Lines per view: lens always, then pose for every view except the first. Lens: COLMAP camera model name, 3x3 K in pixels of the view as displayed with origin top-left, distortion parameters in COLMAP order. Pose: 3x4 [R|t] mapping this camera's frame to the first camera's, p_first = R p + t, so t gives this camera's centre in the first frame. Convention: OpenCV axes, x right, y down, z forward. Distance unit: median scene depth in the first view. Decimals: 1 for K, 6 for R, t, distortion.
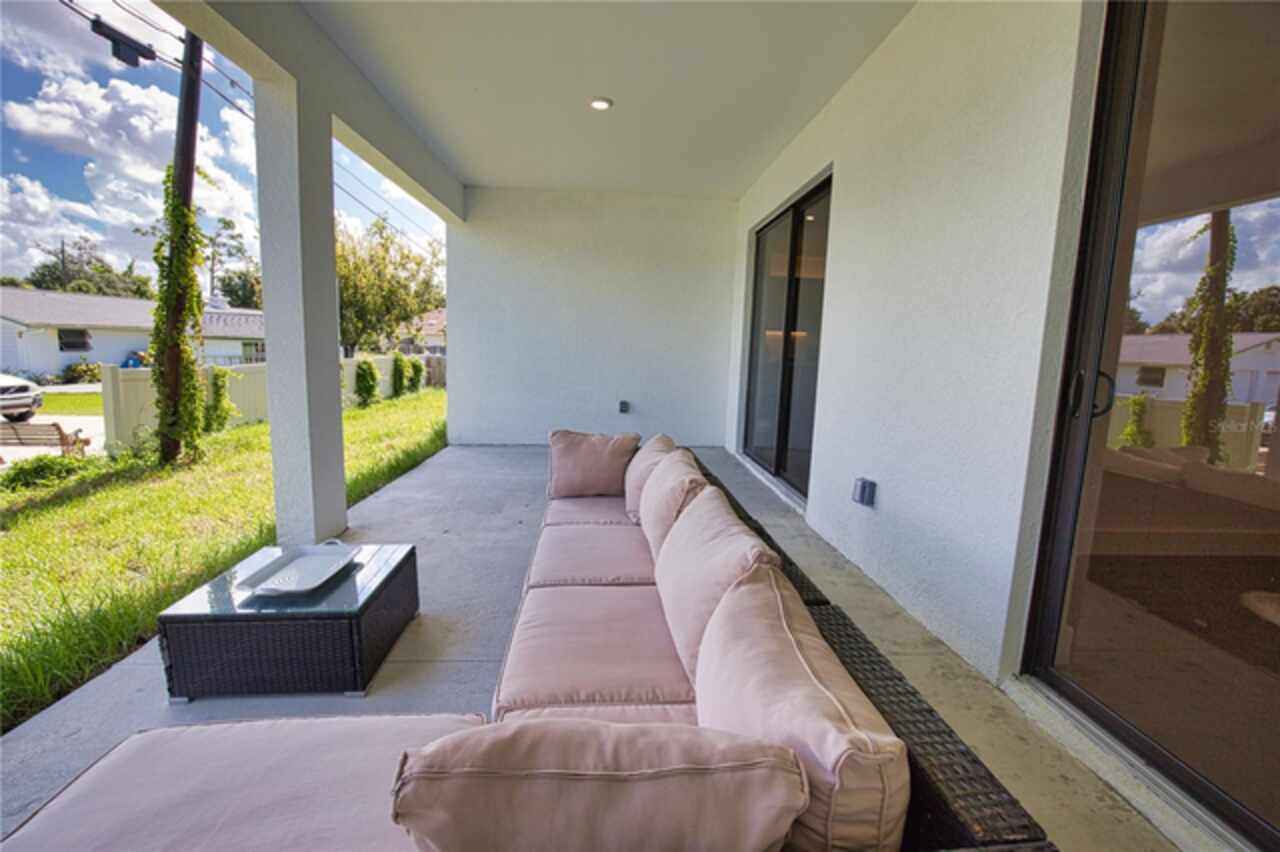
lens RADIAL K [[582.0, 0, 641.2], [0, 582.0, 426.6], [0, 0, 1]] dist [-0.026085, -0.000665]
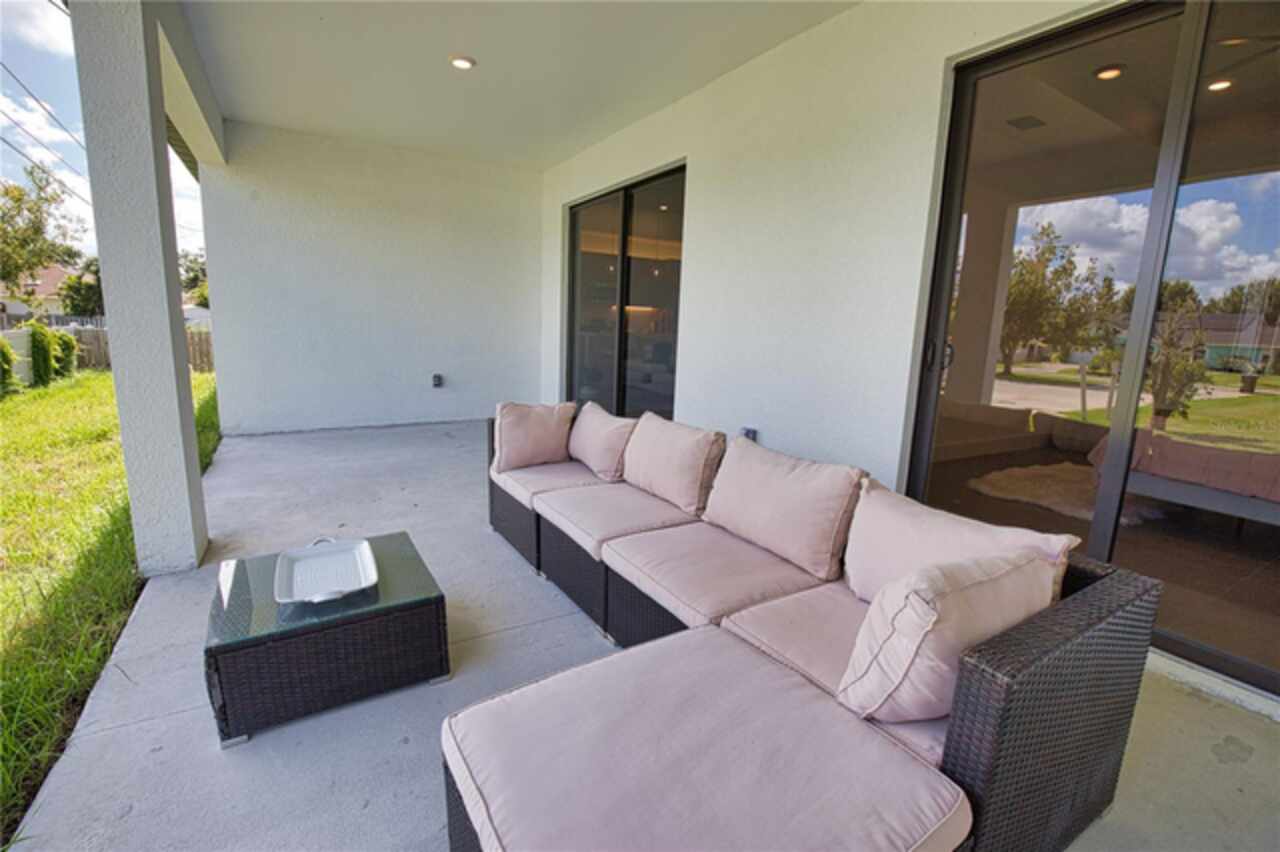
lens RADIAL K [[582.0, 0, 644.0], [0, 582.0, 434.7], [0, 0, 1]] dist [-0.026085, -0.000665]
pose [[0.887922, -0.083524, 0.452347, -0.284314], [0.054132, 0.995517, 0.077561, -0.003419], [-0.456797, -0.044382, 0.888463, -0.007545]]
